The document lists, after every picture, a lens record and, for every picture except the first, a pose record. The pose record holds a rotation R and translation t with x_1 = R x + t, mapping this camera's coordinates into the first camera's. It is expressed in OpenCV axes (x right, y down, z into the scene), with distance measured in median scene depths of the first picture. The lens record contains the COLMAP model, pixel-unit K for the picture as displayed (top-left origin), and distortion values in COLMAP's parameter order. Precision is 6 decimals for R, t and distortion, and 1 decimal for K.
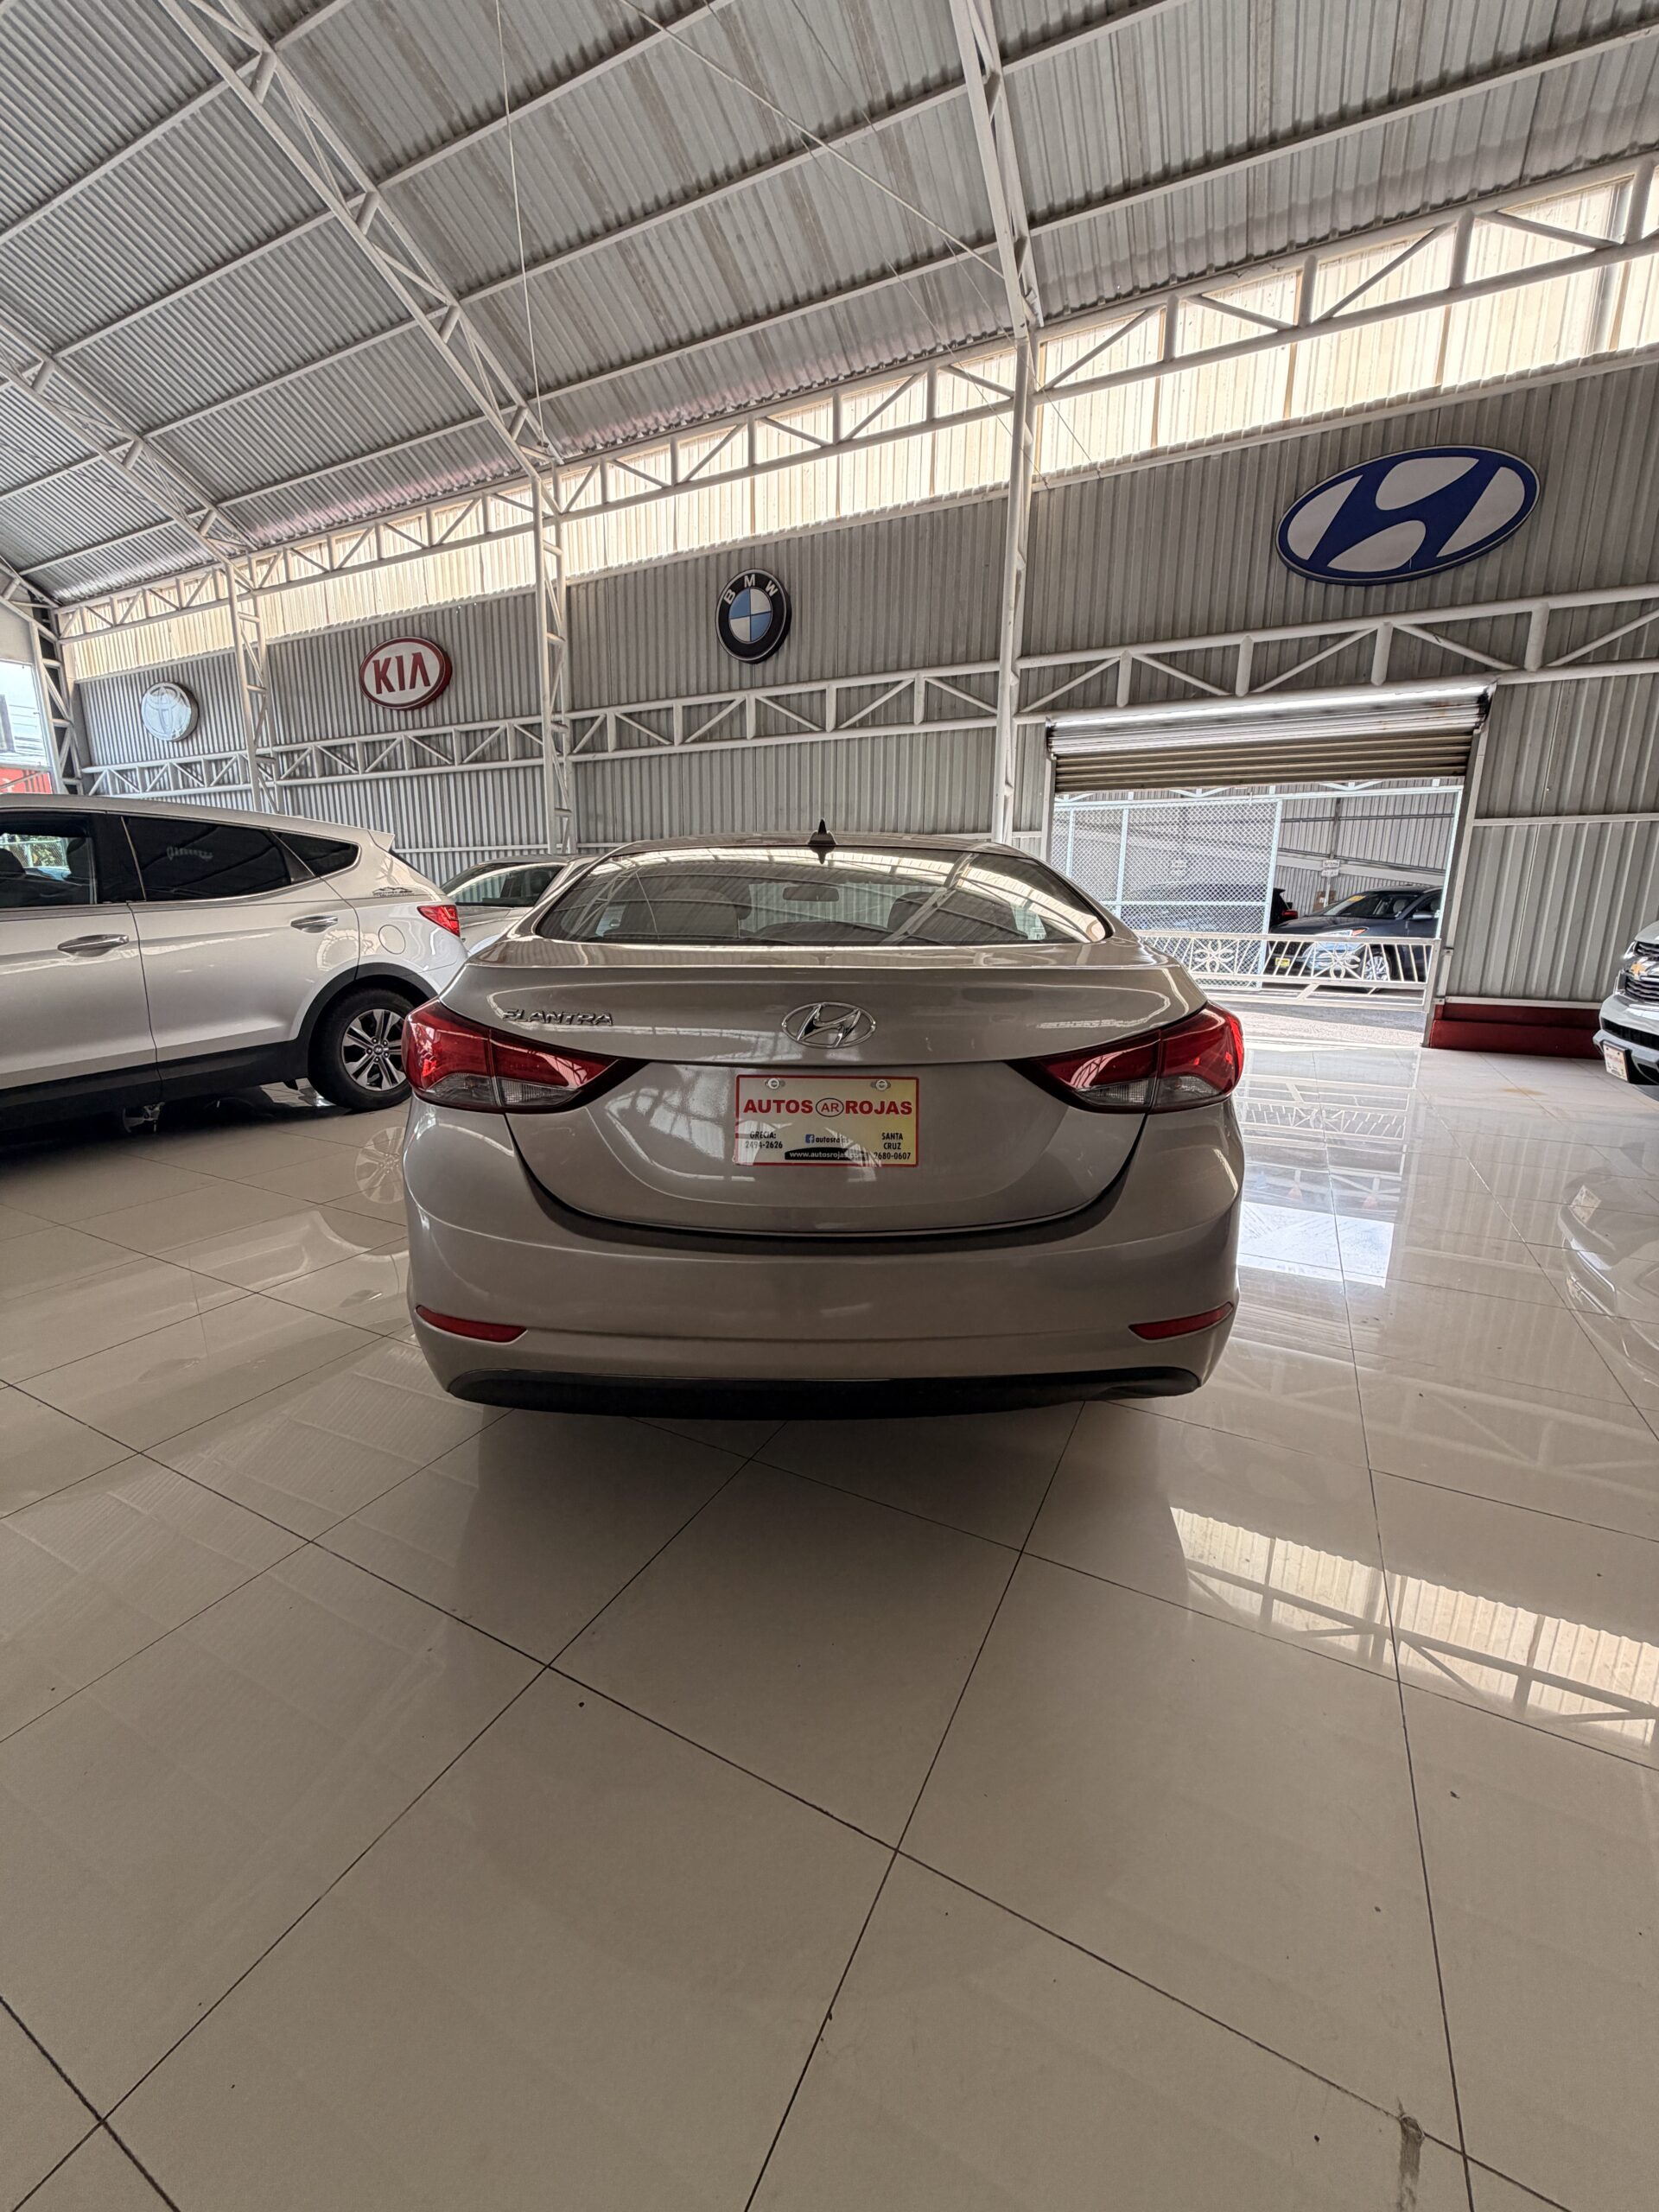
lens RADIAL K [[875.8, 0, 826.2], [0, 875.8, 1094.9], [0, 0, 1]] dist [-0.001173, -0.000942]
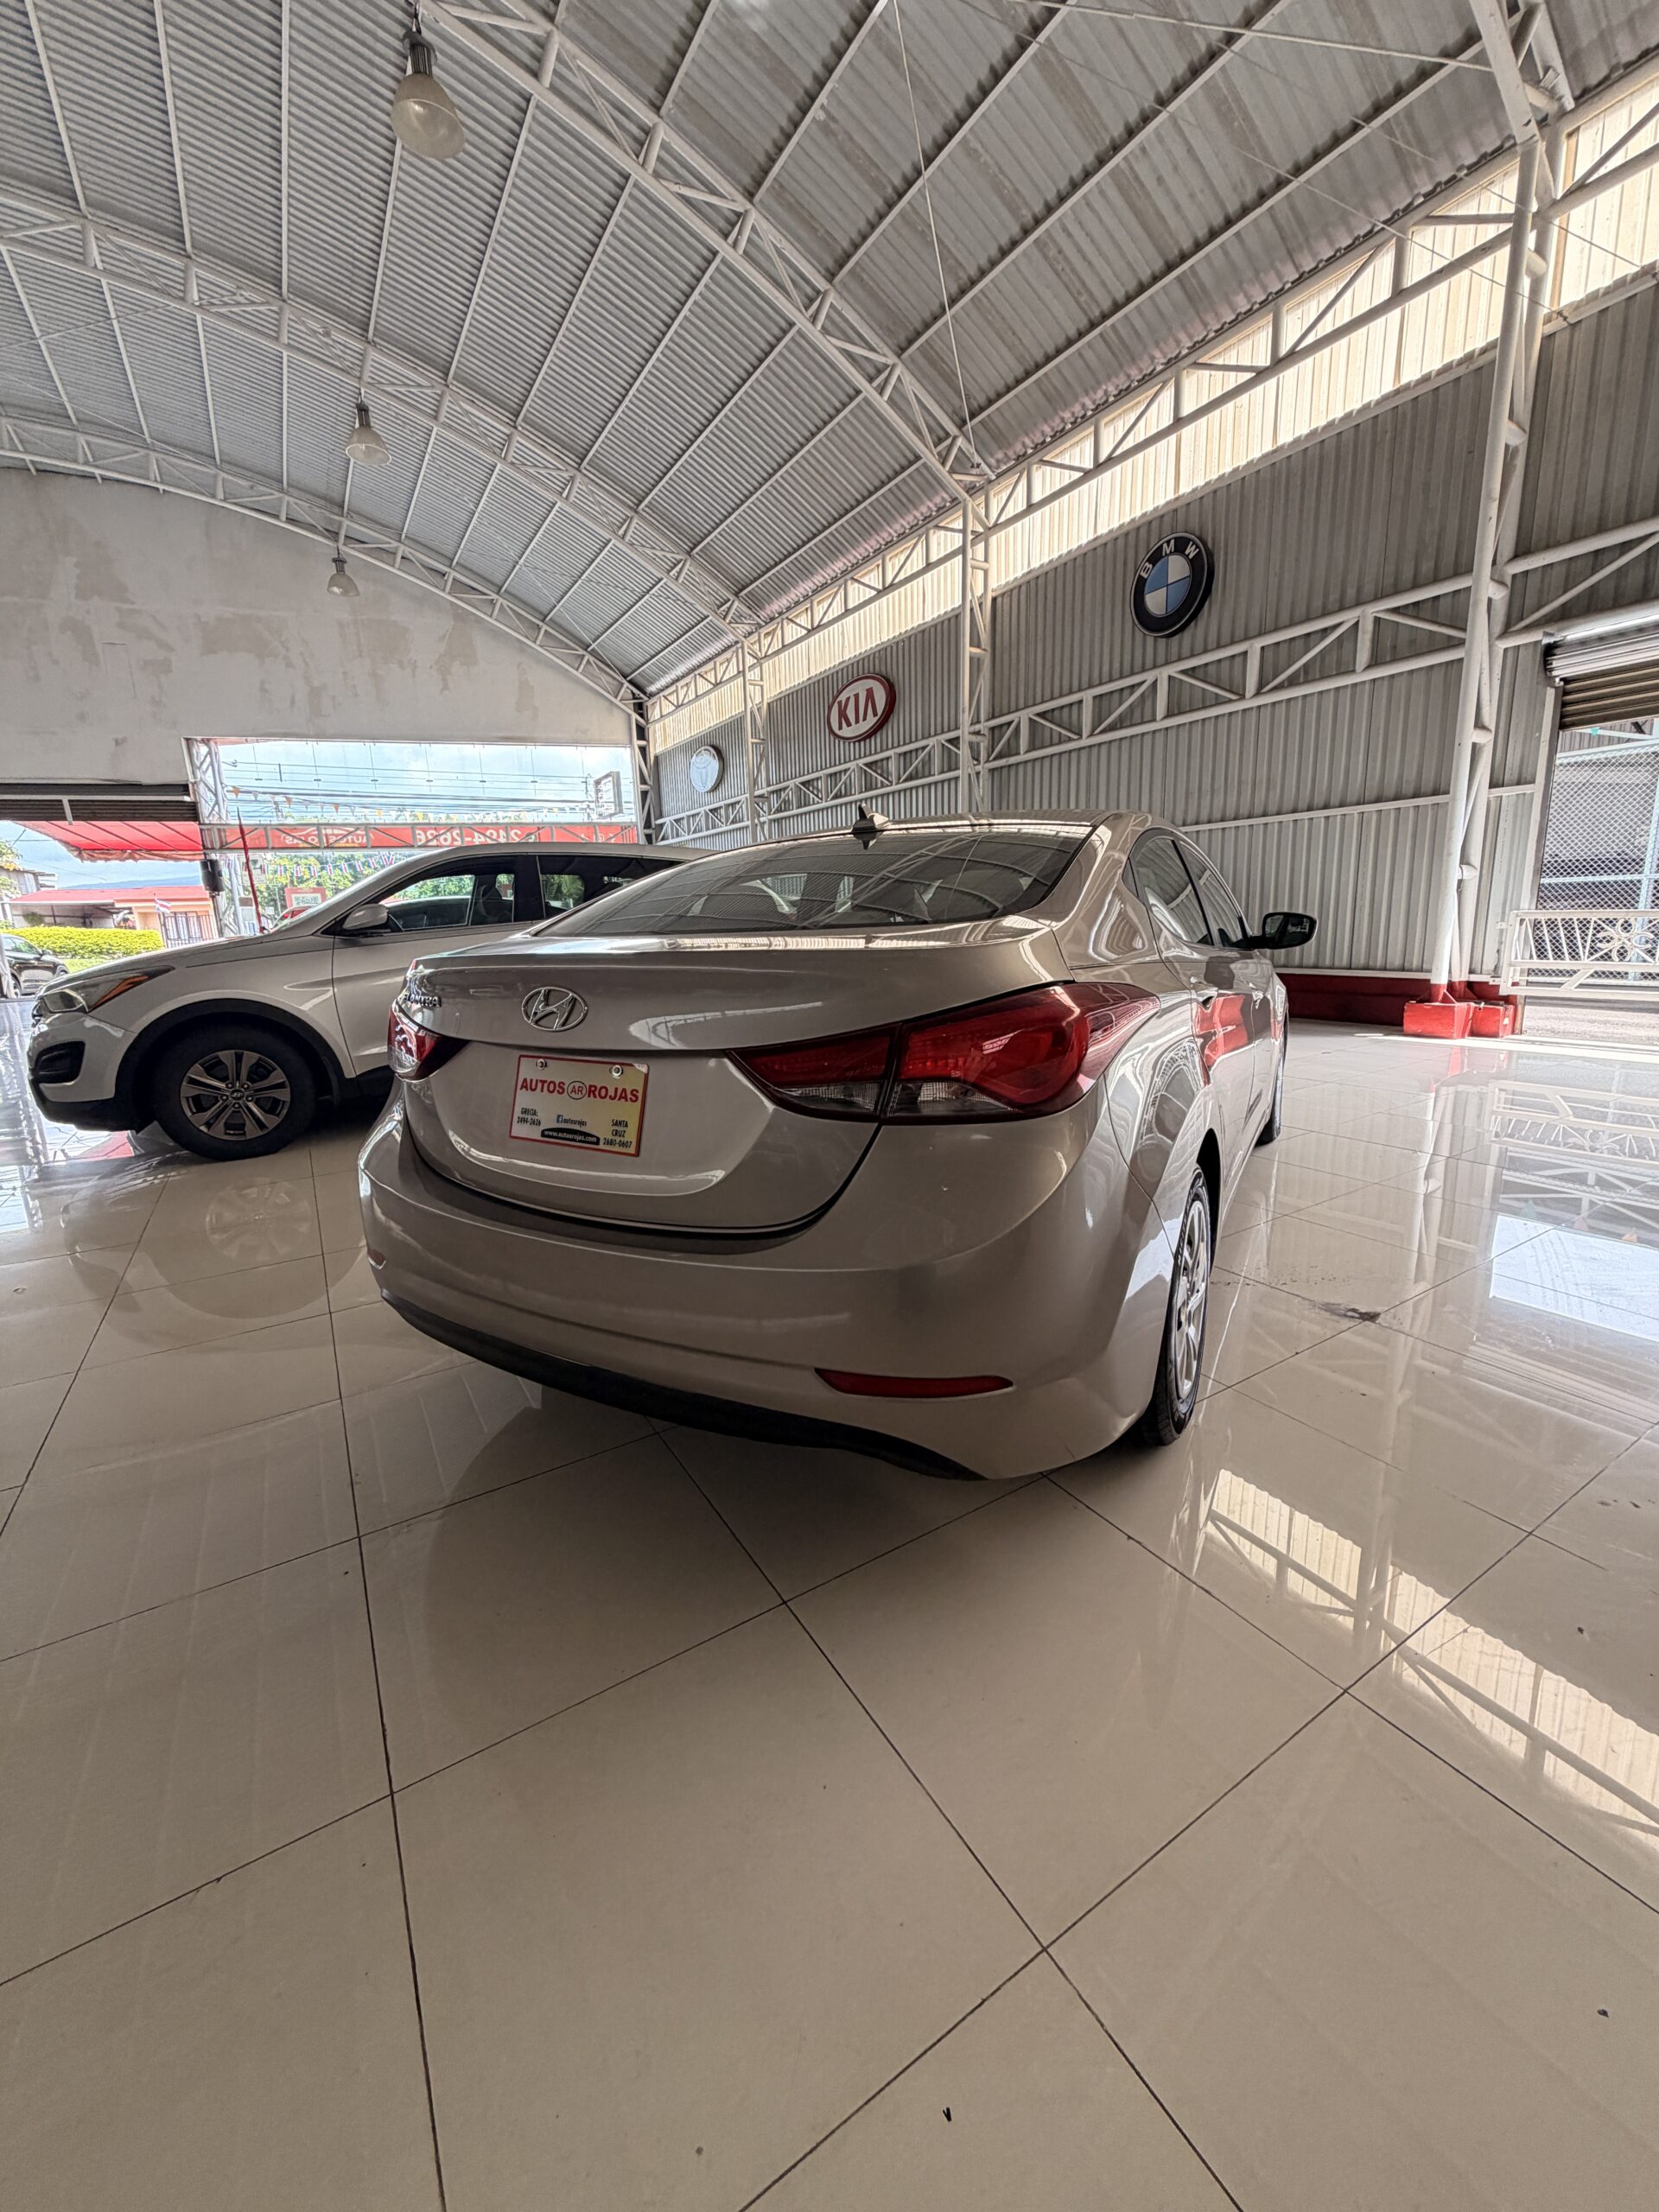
lens RADIAL K [[875.8, 0, 826.2], [0, 875.8, 1094.9], [0, 0, 1]] dist [-0.001173, -0.000942]
pose [[0.851864, 0.066763, -0.519491, 0.115177], [-0.069391, 0.997486, 0.014406, -0.002266], [0.519146, 0.023776, 0.854355, 0.040116]]
